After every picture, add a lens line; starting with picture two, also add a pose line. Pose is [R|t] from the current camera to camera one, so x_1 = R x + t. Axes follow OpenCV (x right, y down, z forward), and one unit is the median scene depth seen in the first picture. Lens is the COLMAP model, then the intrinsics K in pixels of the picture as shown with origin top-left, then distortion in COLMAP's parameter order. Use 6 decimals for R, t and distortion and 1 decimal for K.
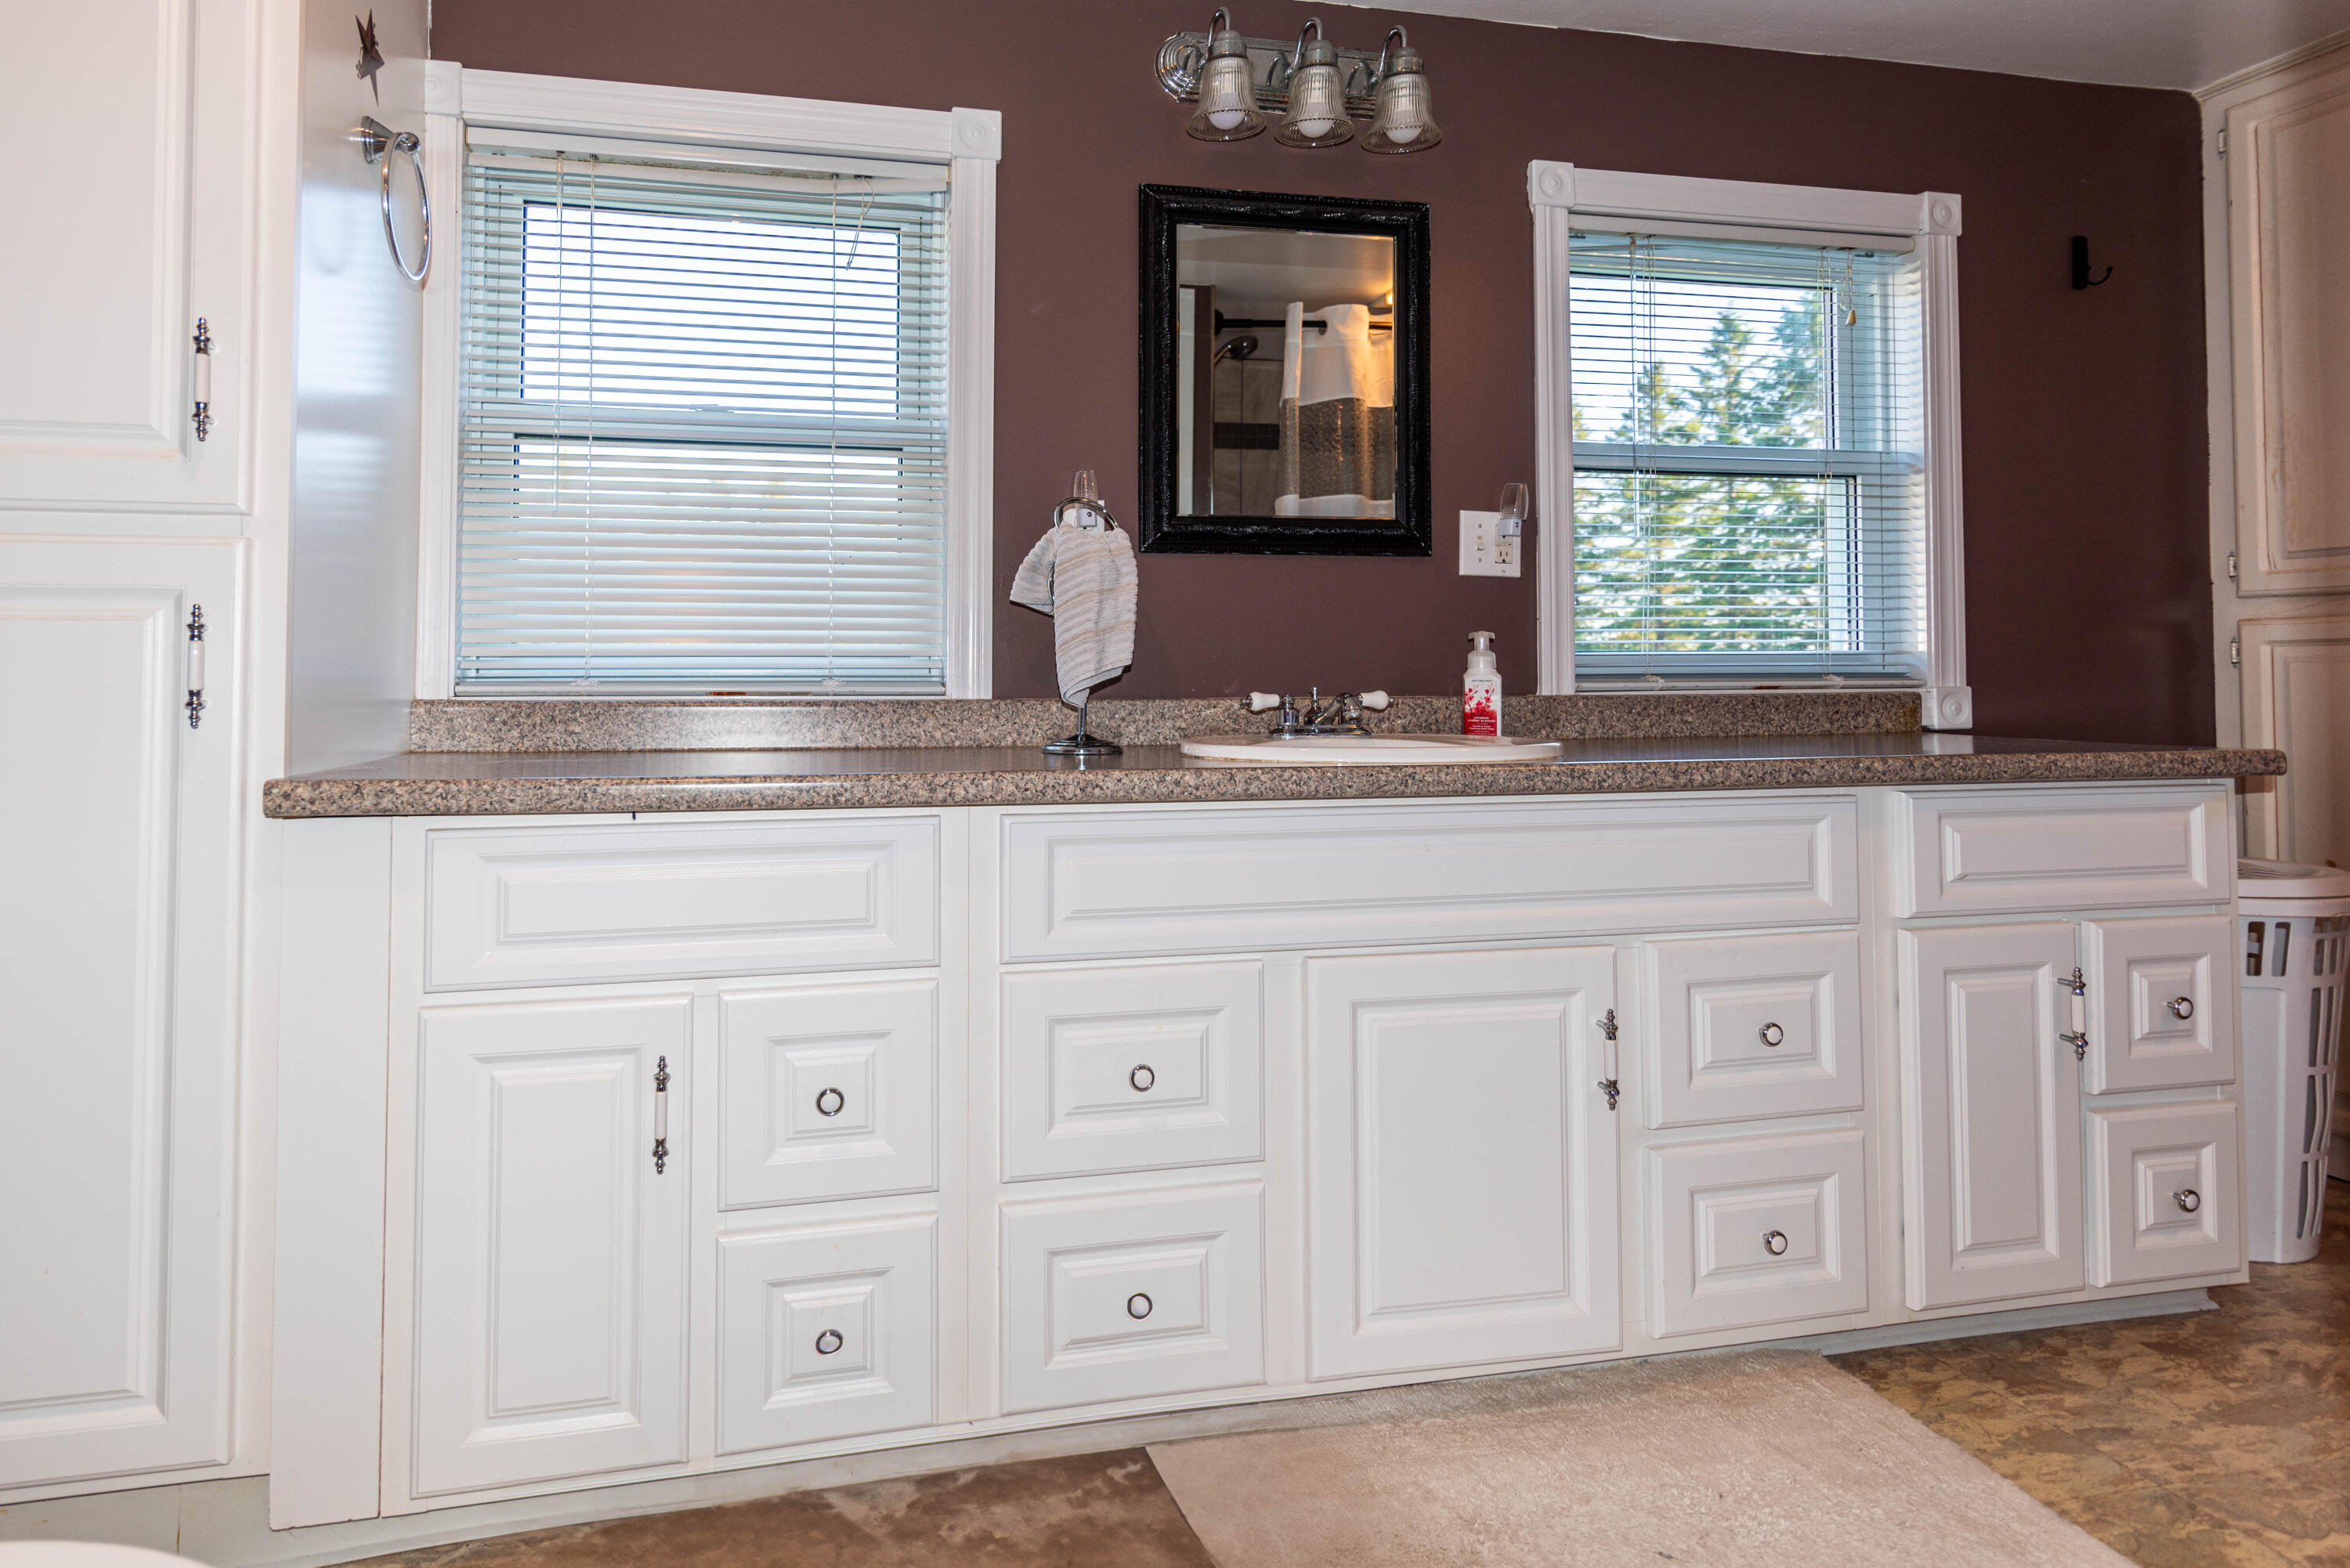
lens RADIAL K [[1188.5, 0, 1138.6], [0, 1188.5, 710.3], [0, 0, 1]] dist [-0.000852, -0.001010]
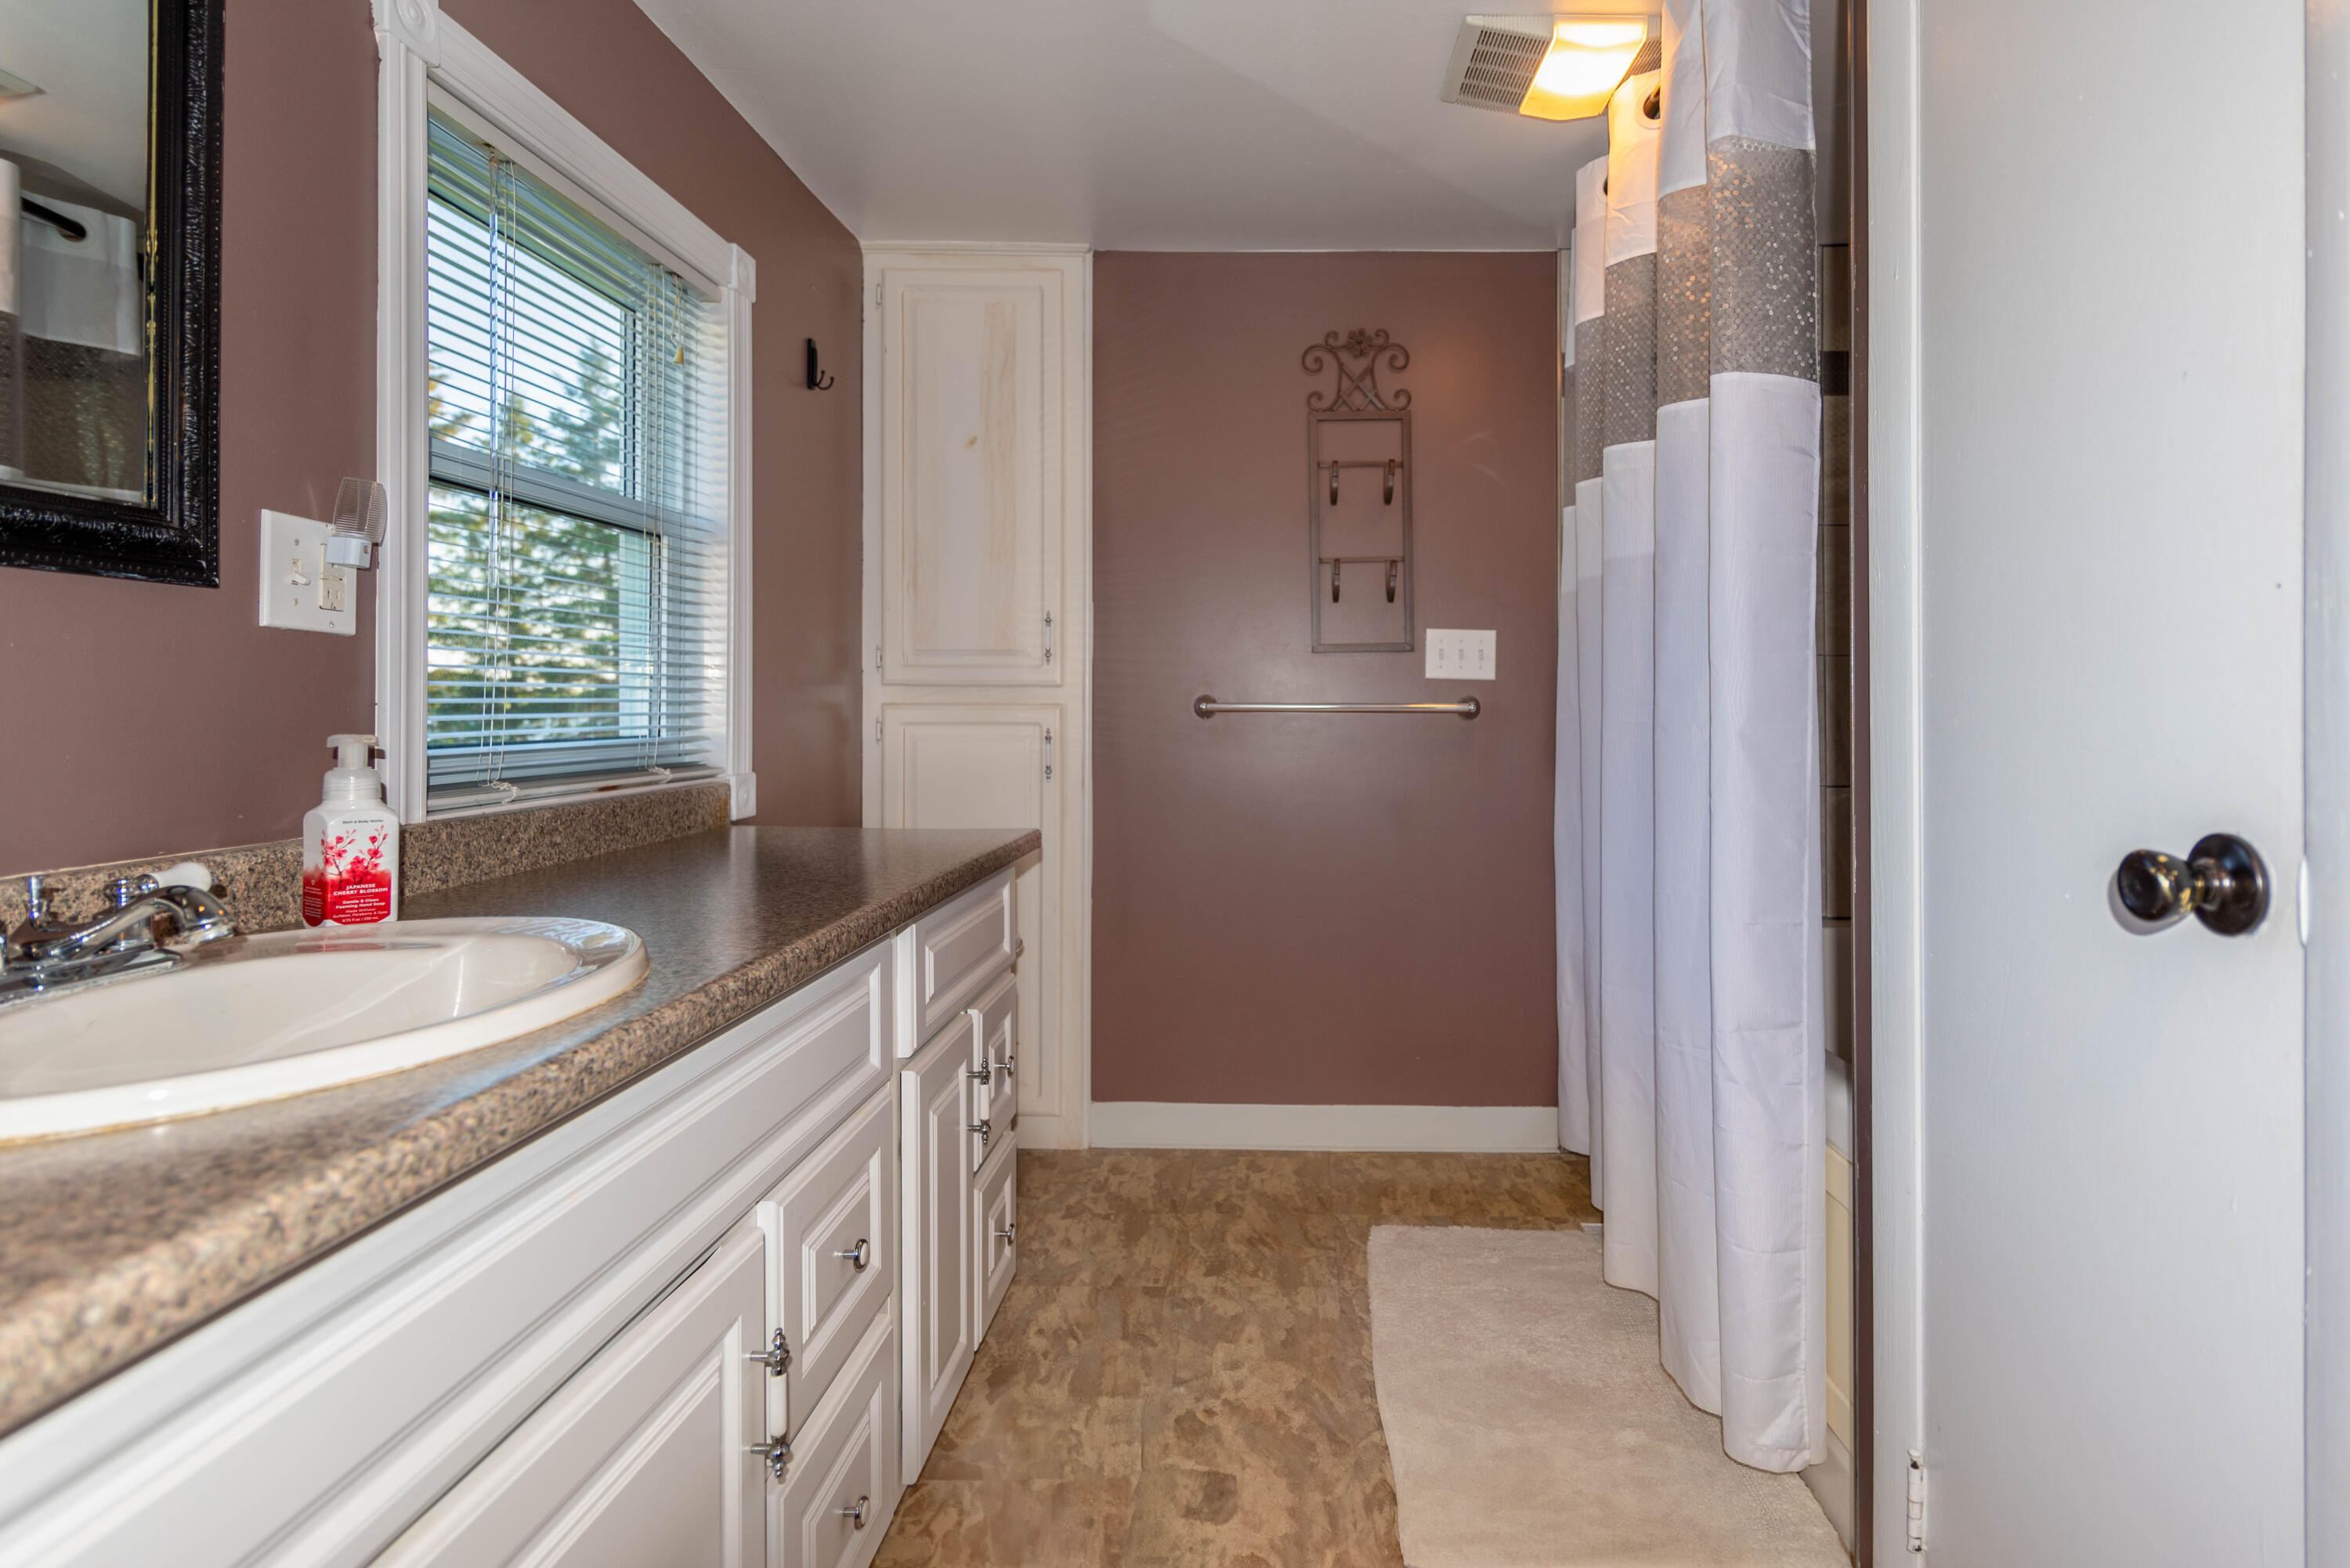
lens RADIAL K [[1188.5, 0, 1138.6], [0, 1188.5, 710.3], [0, 0, 1]] dist [-0.000852, -0.001010]
pose [[0.315736, 0.001555, 0.948846, -0.121435], [0.015057, 0.999865, -0.006648, -0.062338], [-0.948727, 0.016386, 0.315670, 0.422871]]
